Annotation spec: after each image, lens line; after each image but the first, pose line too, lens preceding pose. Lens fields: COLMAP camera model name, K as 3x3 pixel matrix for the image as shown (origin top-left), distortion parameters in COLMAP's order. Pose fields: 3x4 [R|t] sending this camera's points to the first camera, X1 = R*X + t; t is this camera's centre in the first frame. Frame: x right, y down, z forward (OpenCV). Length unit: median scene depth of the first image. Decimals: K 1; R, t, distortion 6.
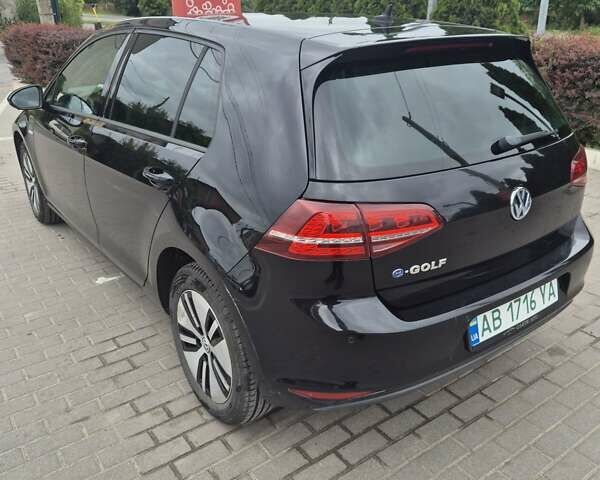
lens RADIAL K [[556.3, 0, 296.6], [0, 556.3, 229.2], [0, 0, 1]] dist [0.018402, 0.004235]
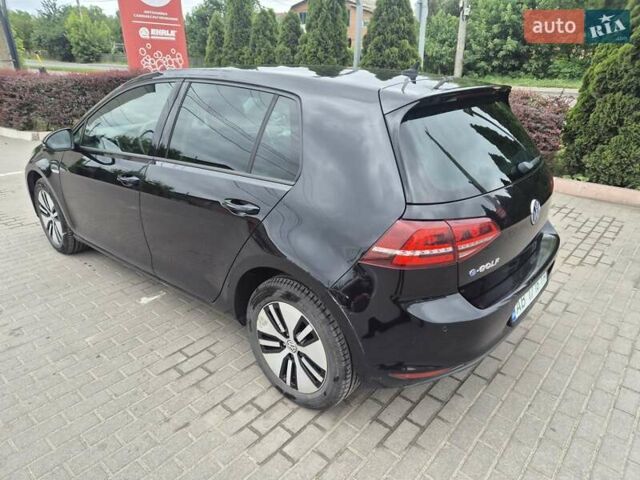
lens RADIAL K [[443.5, 0, 320.0], [0, 443.5, 240.0], [0, 0, 1]] dist [0.043529, -0.045609]
pose [[0.971981, -0.074299, 0.223009, -0.301014], [0.072112, 0.997235, 0.017943, -0.031218], [-0.223725, -0.001359, 0.974651, 0.062239]]
